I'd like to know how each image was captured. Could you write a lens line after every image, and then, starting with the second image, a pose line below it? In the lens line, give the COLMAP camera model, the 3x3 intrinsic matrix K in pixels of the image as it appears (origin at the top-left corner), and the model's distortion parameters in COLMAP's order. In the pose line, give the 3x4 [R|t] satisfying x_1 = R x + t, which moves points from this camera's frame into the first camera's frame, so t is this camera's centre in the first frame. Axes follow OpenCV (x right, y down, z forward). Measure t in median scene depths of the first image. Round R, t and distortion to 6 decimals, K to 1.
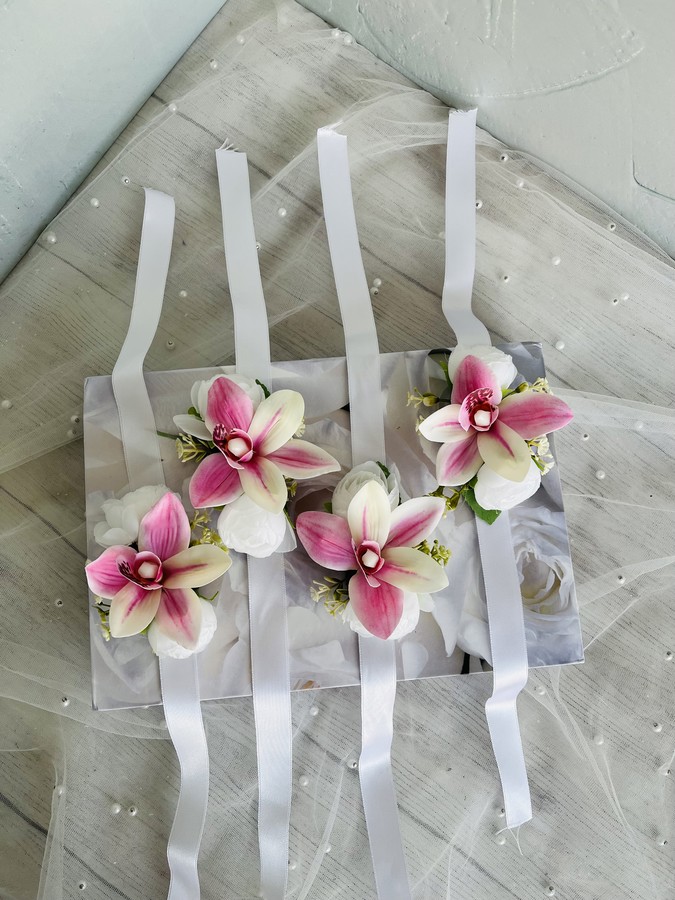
lens RADIAL K [[696.4, 0, 335.8], [0, 696.4, 446.2], [0, 0, 1]] dist [0.067453, -0.114476]
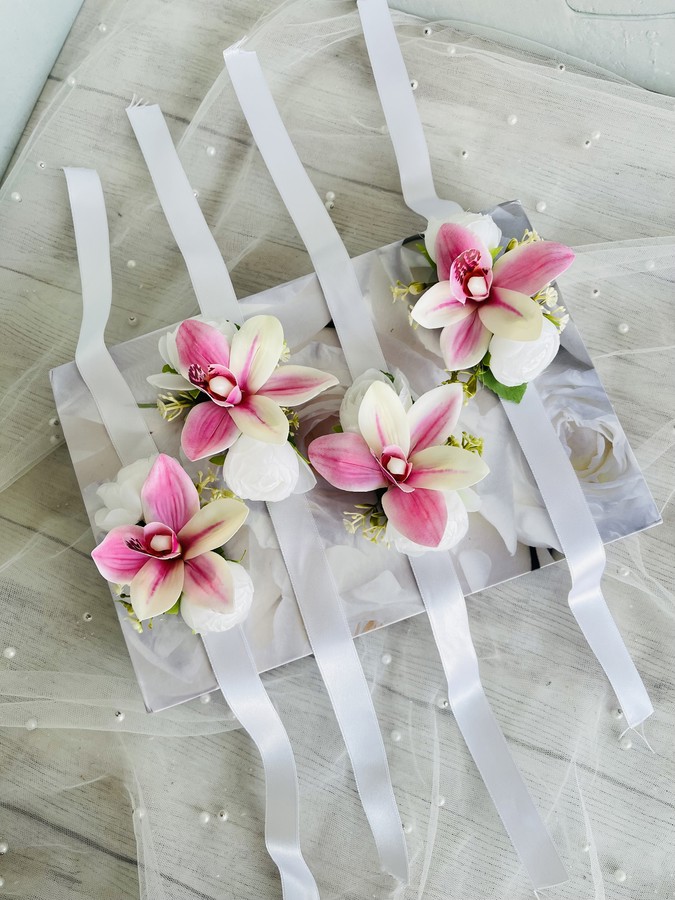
lens RADIAL K [[696.4, 0, 335.8], [0, 696.4, 446.2], [0, 0, 1]] dist [0.067453, -0.114476]
pose [[0.963141, -0.267347, -0.029749, 0.006812], [0.266863, 0.963542, -0.019256, 0.116734], [0.033812, 0.010607, 0.999372, 0.092477]]
